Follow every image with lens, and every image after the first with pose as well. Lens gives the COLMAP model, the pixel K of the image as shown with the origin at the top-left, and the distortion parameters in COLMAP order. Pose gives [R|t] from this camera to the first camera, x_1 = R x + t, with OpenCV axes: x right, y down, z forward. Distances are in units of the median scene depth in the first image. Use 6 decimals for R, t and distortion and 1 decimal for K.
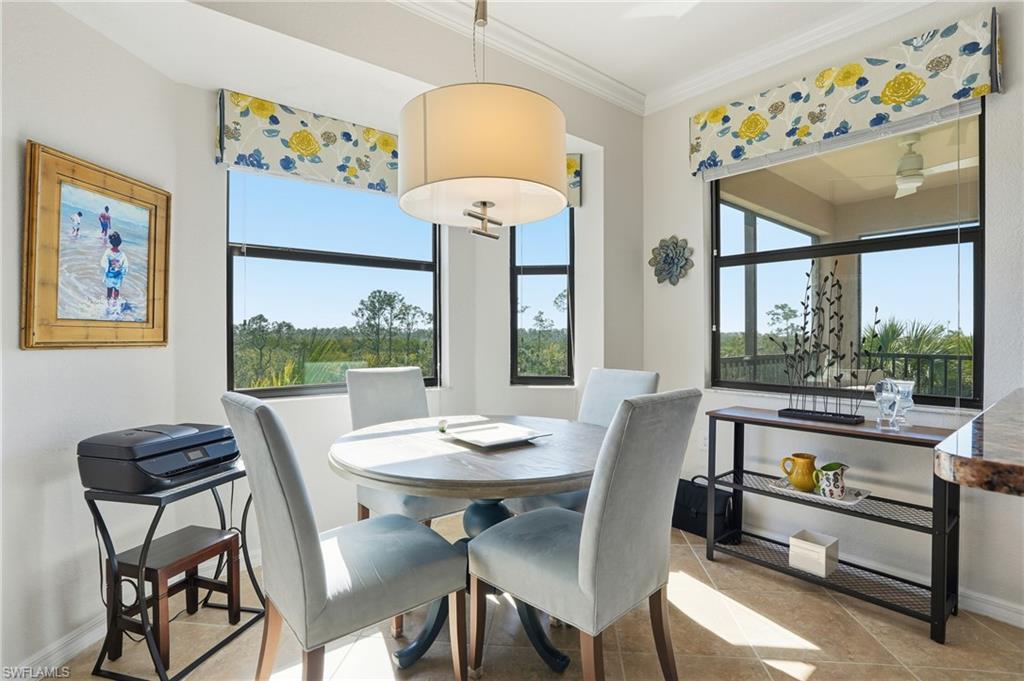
lens RADIAL K [[485.2, 0, 508.6], [0, 485.2, 337.0], [0, 0, 1]] dist [-0.078872, 0.028814]
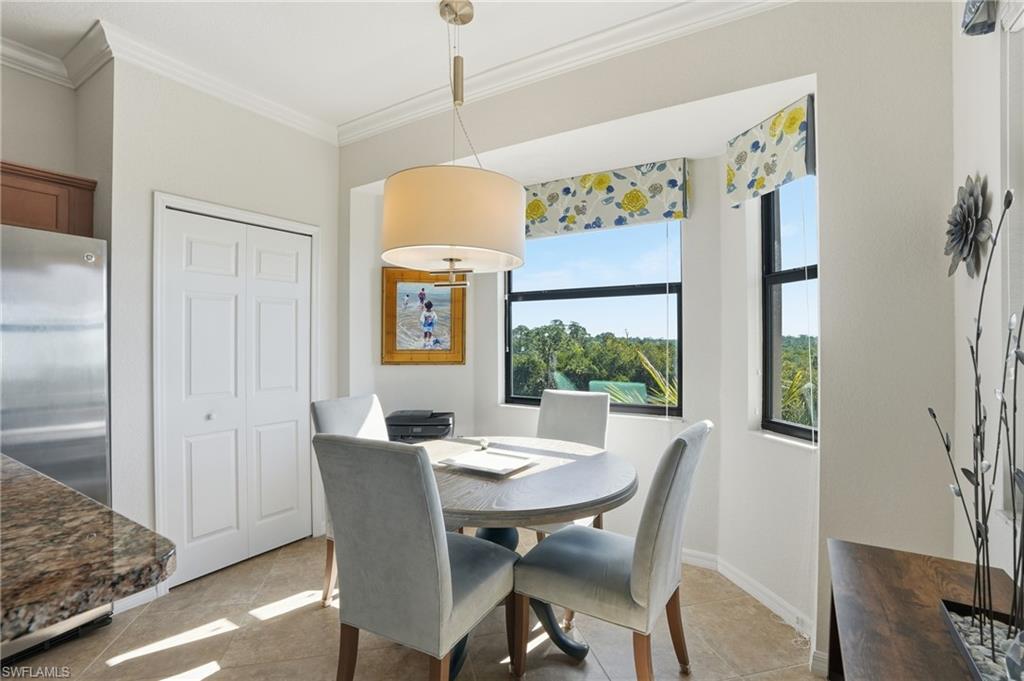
lens RADIAL K [[486.1, 0, 509.1], [0, 486.1, 331.3], [0, 0, 1]] dist [-0.069623, 0.021283]
pose [[0.330815, -0.021030, -0.943461, 0.973835], [-0.003599, 0.999716, -0.023546, -0.060266], [0.943689, 0.011185, 0.330645, 0.627216]]
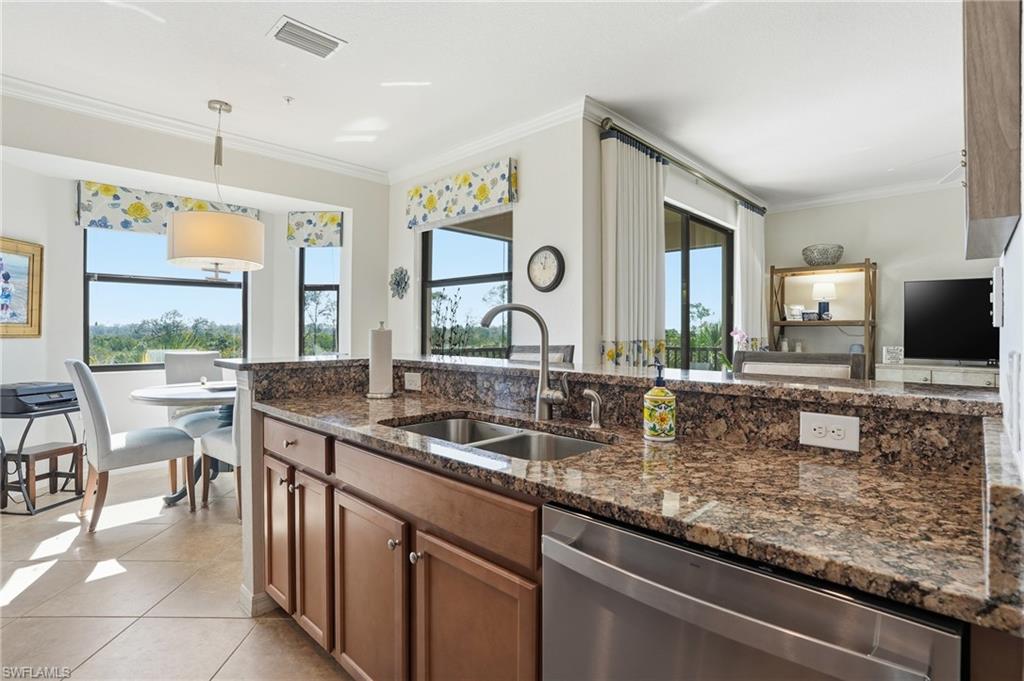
lens RADIAL K [[486.1, 0, 509.1], [0, 486.1, 331.3], [0, 0, 1]] dist [-0.069623, 0.021283]
pose [[0.991706, 0.001254, 0.128518, 0.753856], [-0.000580, 0.999986, -0.005285, 0.004670], [-0.128523, 0.005166, 0.991693, -0.896630]]
